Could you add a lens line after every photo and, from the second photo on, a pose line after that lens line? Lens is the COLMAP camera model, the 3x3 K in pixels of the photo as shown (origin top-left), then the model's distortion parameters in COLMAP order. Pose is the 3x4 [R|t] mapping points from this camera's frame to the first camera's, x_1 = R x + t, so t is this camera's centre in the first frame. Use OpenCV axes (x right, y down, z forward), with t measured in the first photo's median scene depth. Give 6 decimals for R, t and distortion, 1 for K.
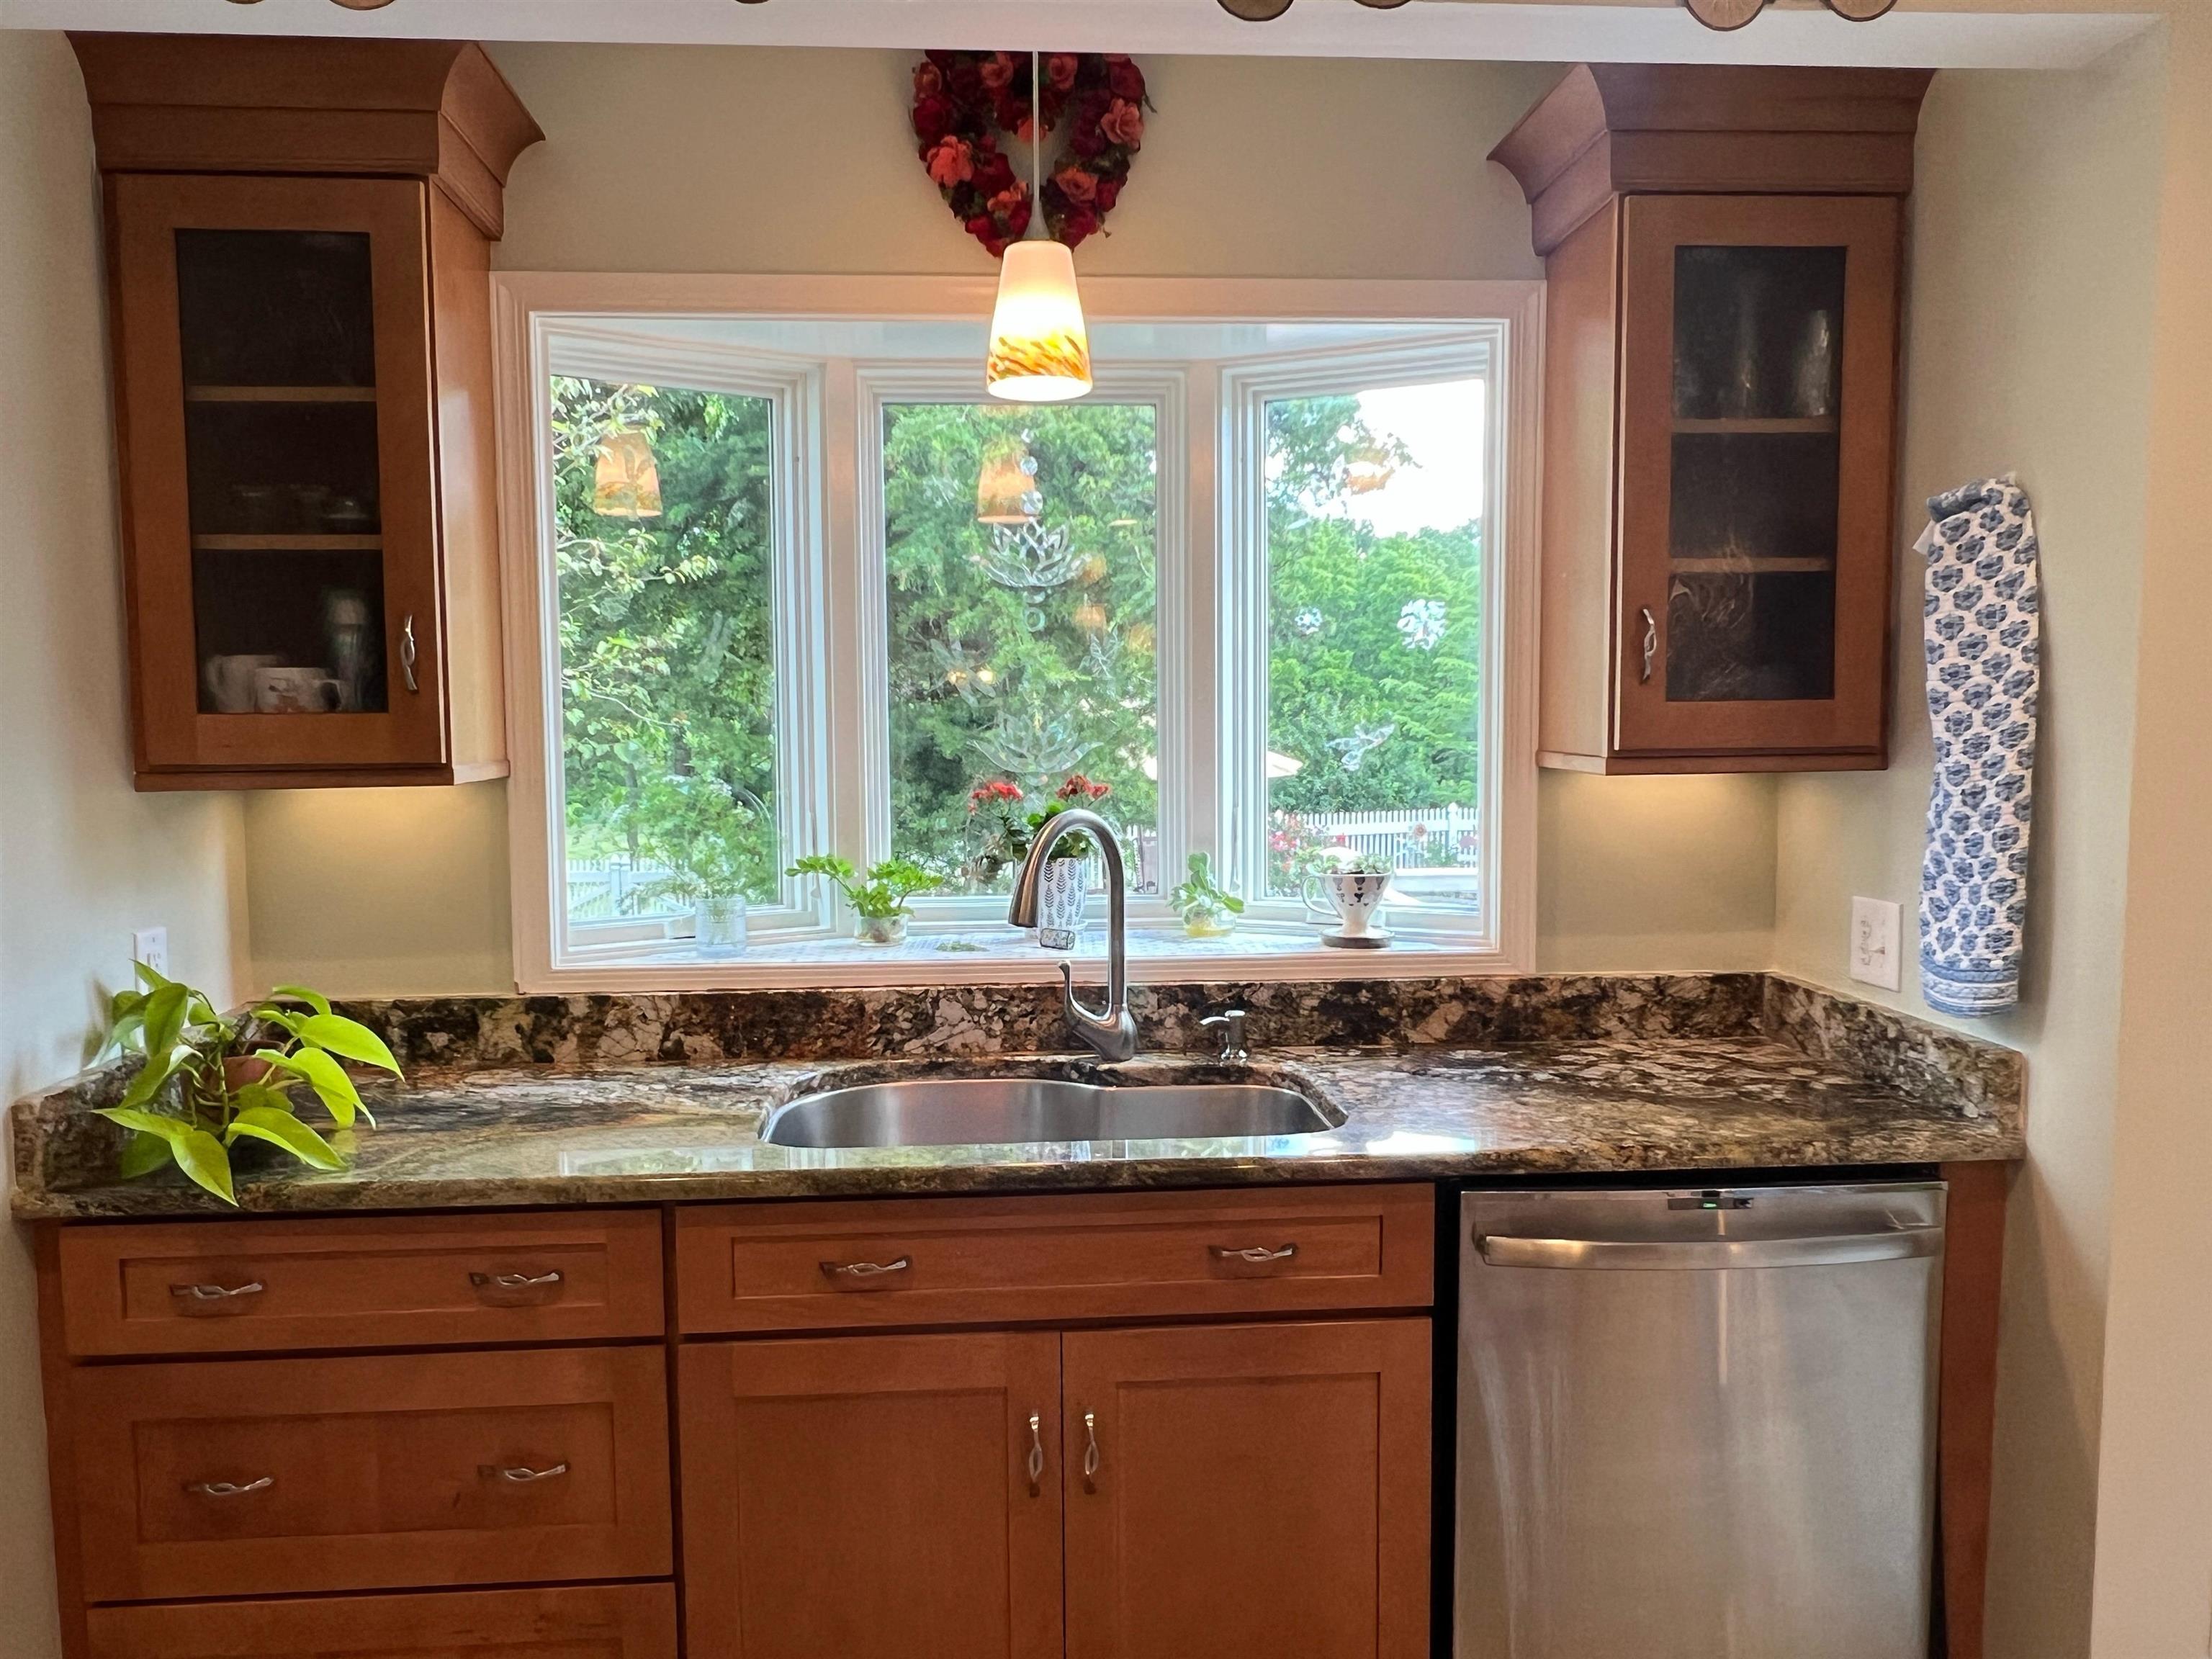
lens RADIAL K [[1634.3, 0, 1098.9], [0, 1634.3, 821.2], [0, 0, 1]] dist [-0.011315, -0.002114]
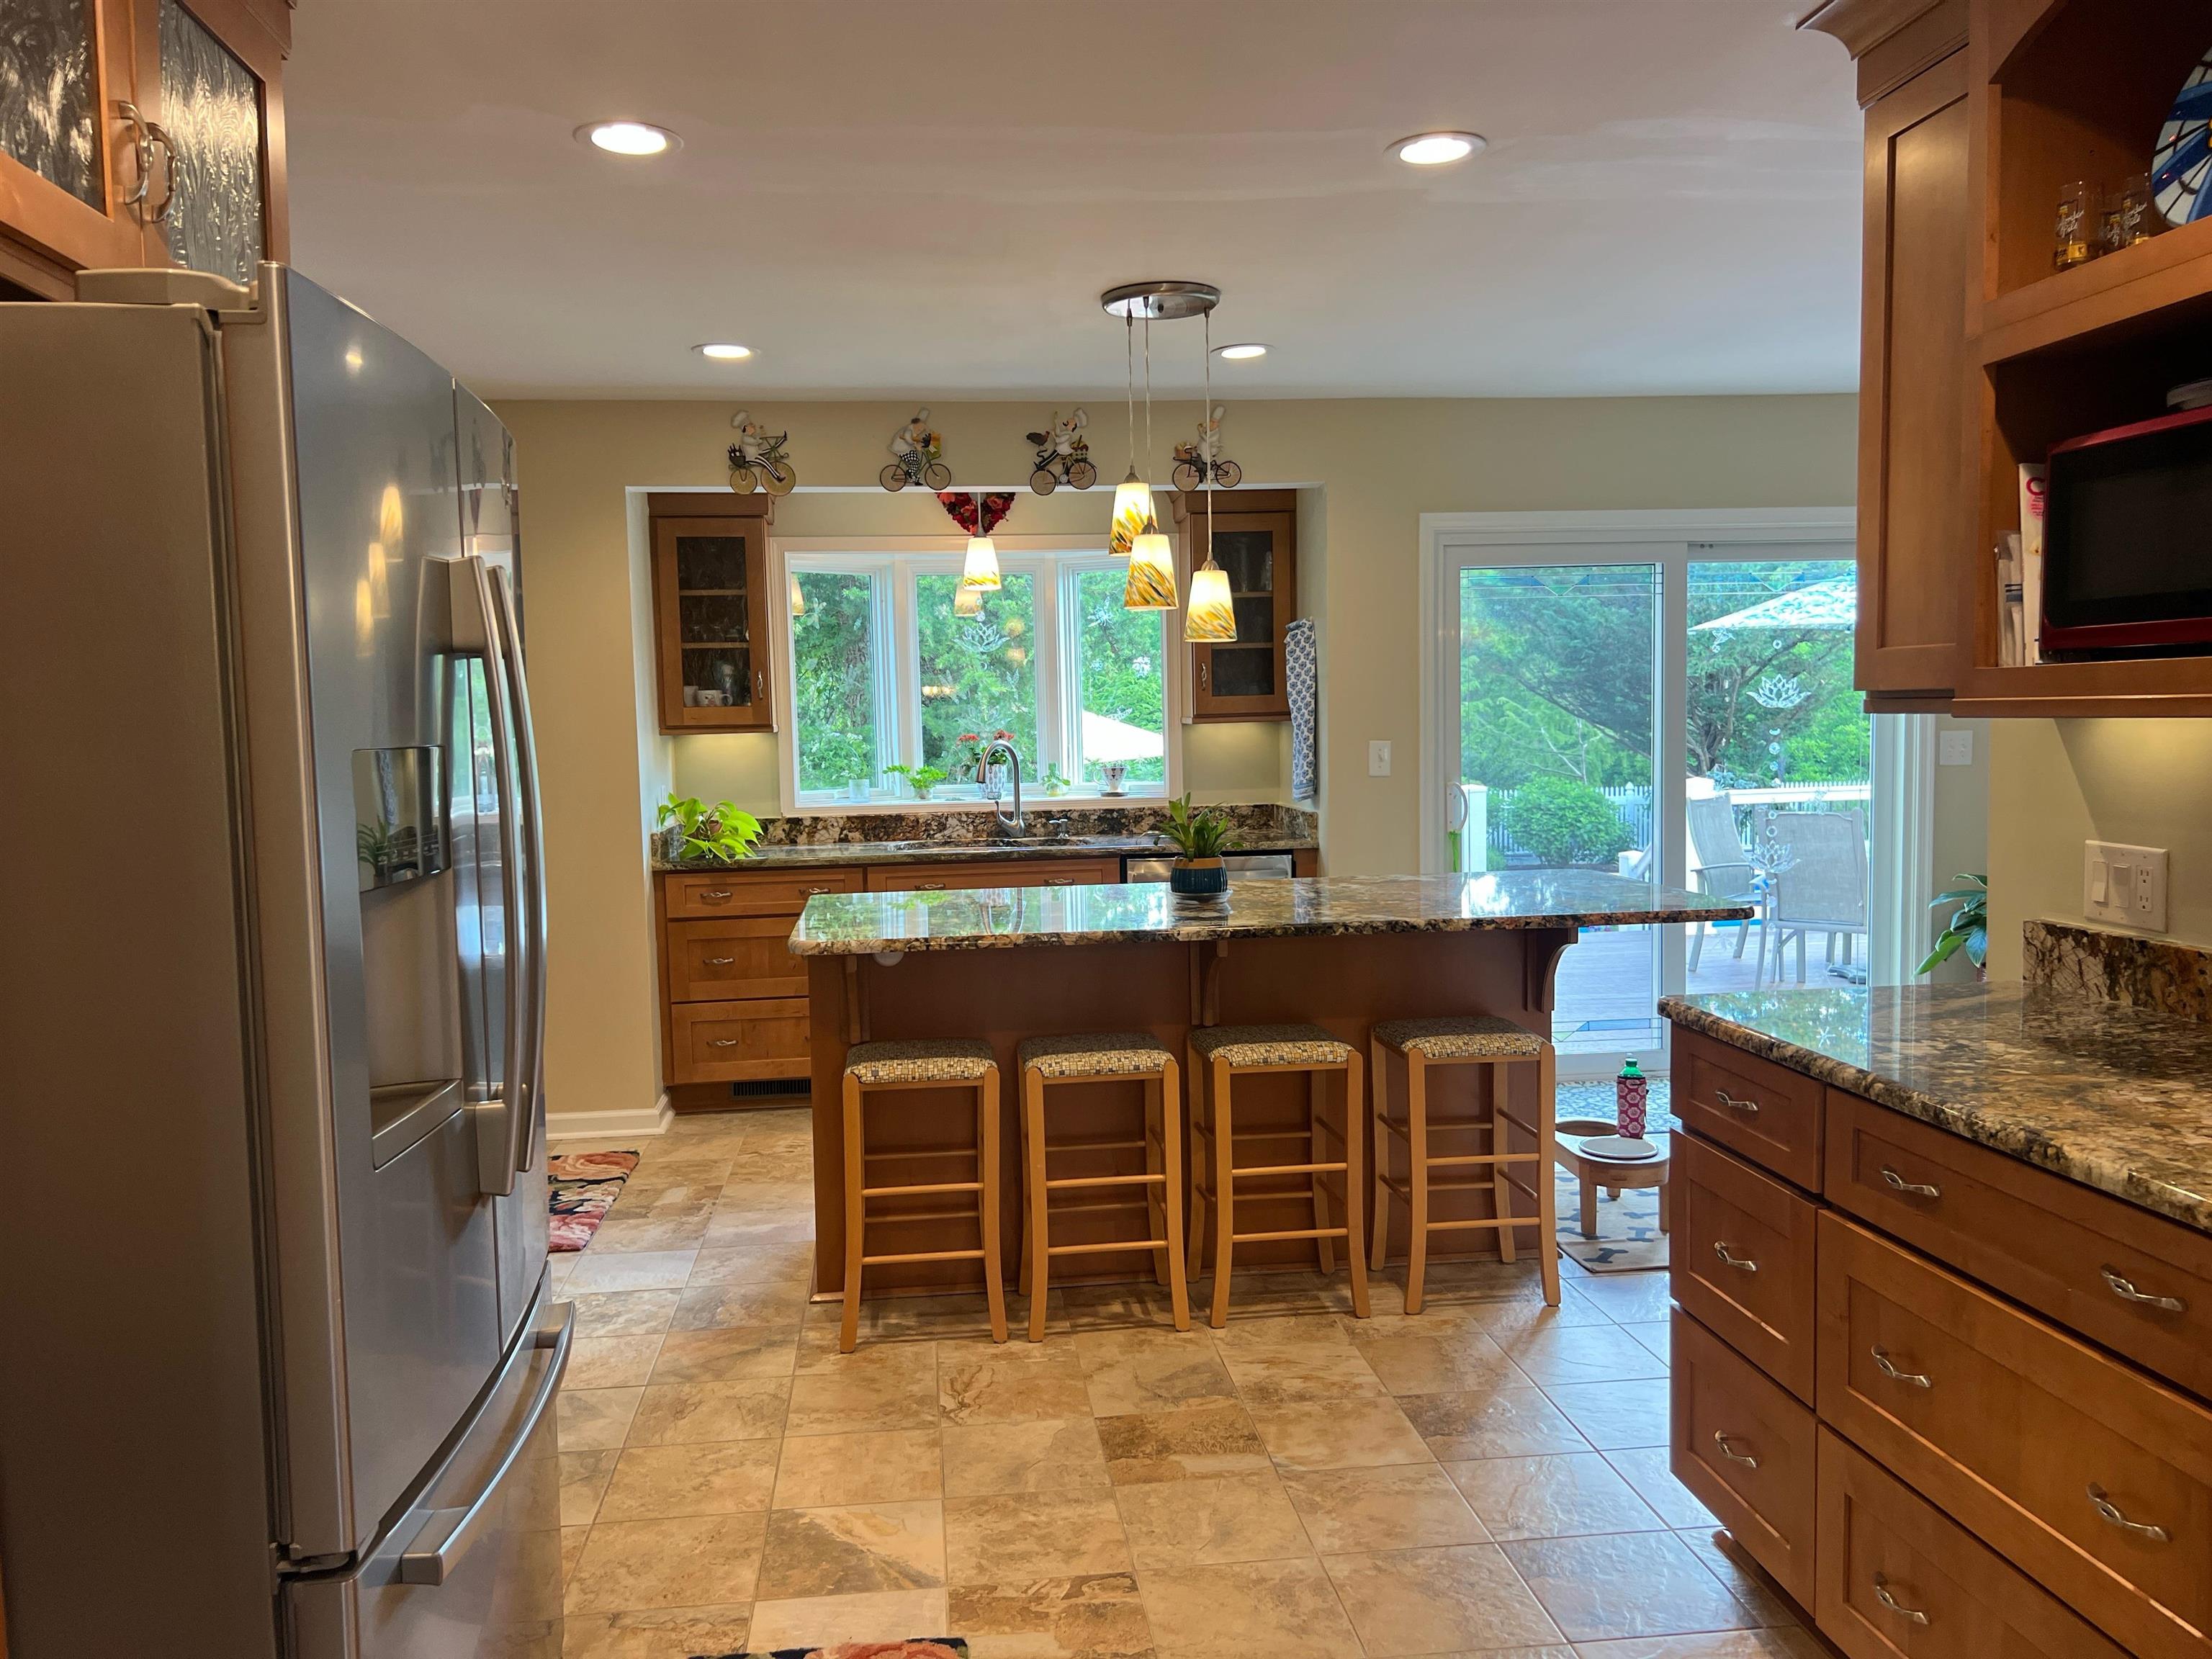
lens RADIAL K [[1668.3, 0, 1110.3], [0, 1668.3, 843.1], [0, 0, 1]] dist [0.069624, 0.000384]
pose [[0.999333, -0.017037, 0.032308, 0.071604], [0.016868, 0.999843, 0.005477, 0.140439], [-0.032396, -0.004928, 0.999463, -1.628866]]
